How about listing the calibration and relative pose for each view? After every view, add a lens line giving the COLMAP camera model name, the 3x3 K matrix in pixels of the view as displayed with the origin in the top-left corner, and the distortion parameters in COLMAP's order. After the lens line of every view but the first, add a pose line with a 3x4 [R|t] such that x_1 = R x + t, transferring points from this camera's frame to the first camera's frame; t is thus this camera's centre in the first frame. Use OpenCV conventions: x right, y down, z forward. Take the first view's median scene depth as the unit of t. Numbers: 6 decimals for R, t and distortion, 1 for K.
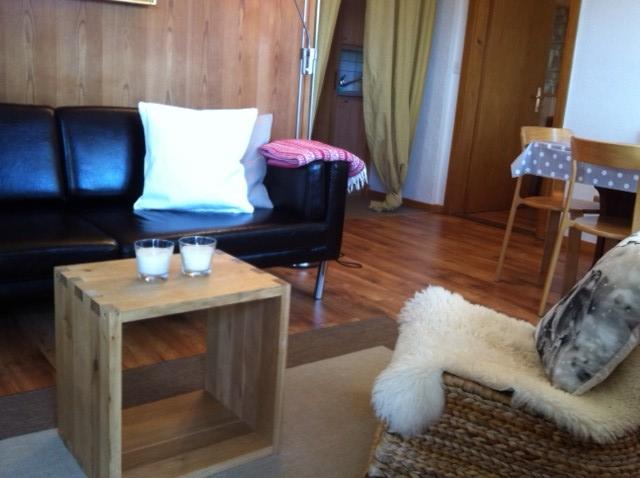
lens RADIAL K [[655.5, 0, 318.5], [0, 655.5, 241.0], [0, 0, 1]] dist [0.028723, 0.000000]
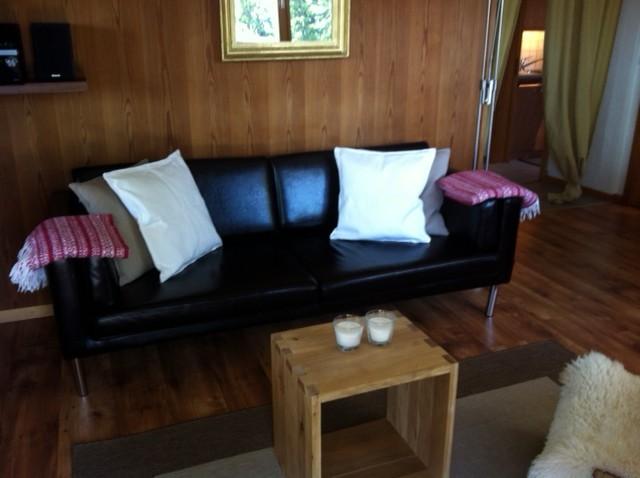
lens RADIAL K [[595.7, 0, 322.3], [0, 595.7, 237.6], [0, 0, 1]] dist [-0.004024, 0.000000]
pose [[0.958844, 0.023482, -0.282961, 0.011299], [0.002528, 0.995829, 0.091208, -0.146210], [0.283923, -0.088170, 0.954785, -0.036580]]
